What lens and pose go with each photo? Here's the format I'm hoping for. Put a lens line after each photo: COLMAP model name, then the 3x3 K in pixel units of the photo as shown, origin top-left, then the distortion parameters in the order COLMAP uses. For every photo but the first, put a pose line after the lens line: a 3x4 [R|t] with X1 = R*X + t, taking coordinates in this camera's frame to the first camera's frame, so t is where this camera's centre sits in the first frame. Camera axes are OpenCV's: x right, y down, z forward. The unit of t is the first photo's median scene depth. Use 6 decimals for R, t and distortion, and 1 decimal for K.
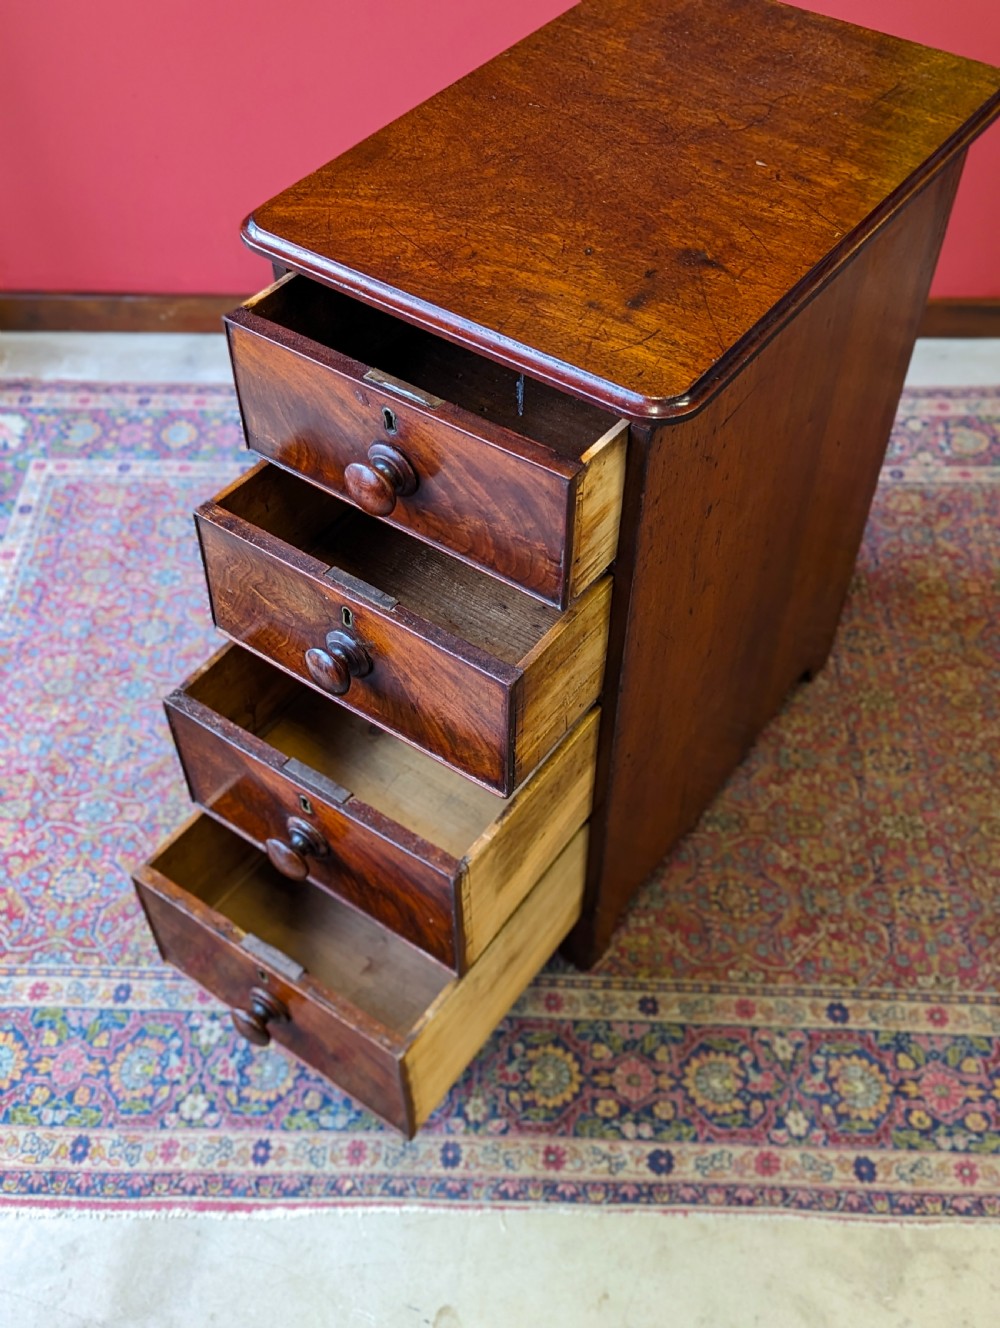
lens RADIAL K [[1339.8, 0, 506.9], [0, 1339.8, 627.4], [0, 0, 1]] dist [0.033943, 0.003589]
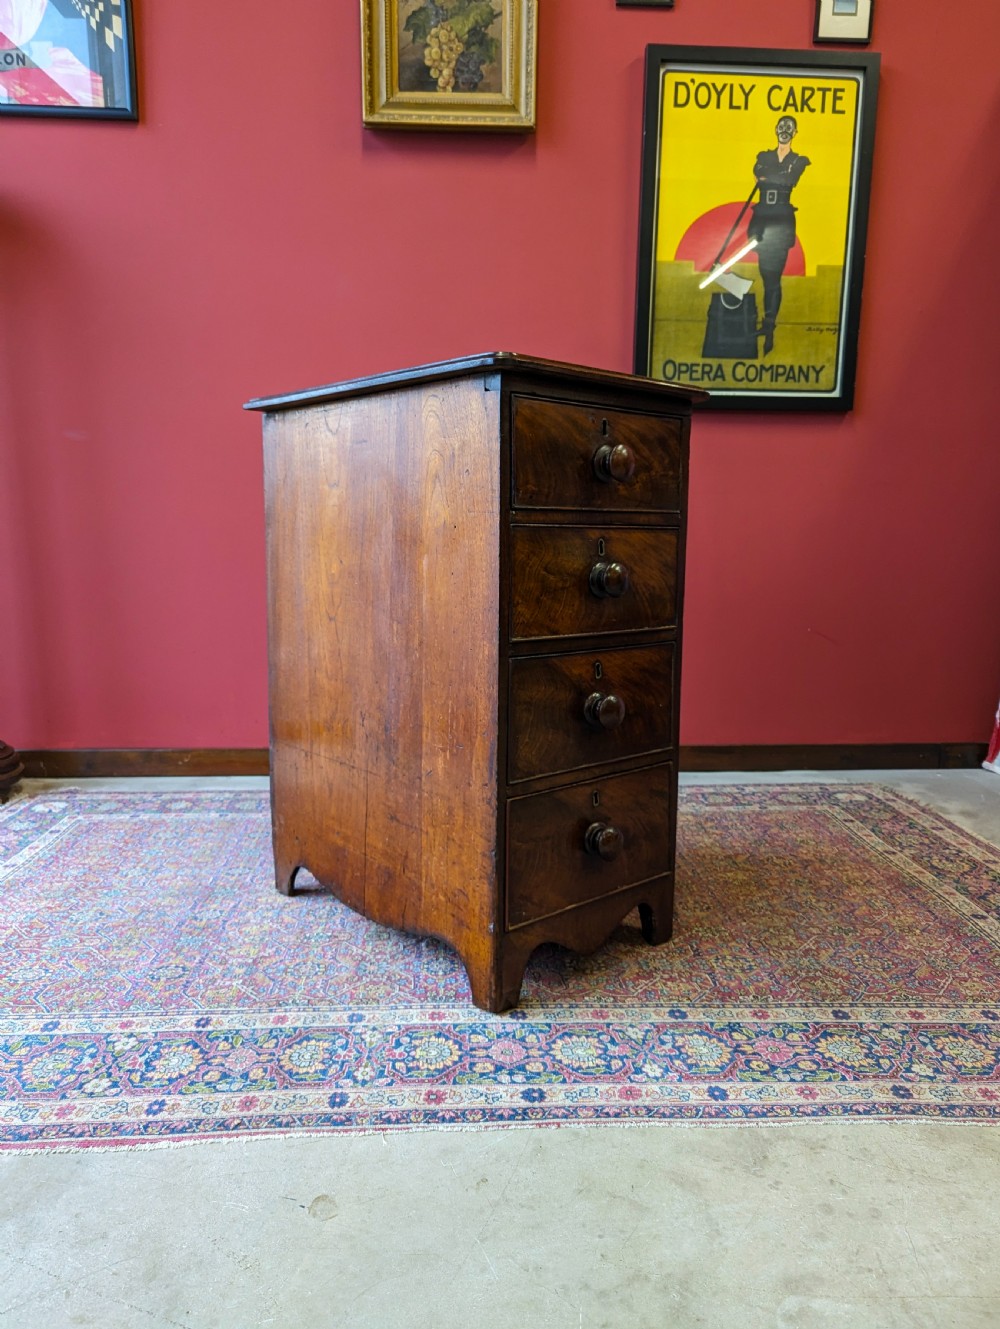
lens RADIAL K [[907.6, 0, 501.5], [0, 907.6, 692.8], [0, 0, 1]] dist [0.060833, -0.059491]
pose [[0.996601, 0.003370, 0.082311, 0.026280], [0.047582, 0.792092, -0.608545, 0.580241], [-0.067248, 0.610393, 0.789239, 0.217880]]
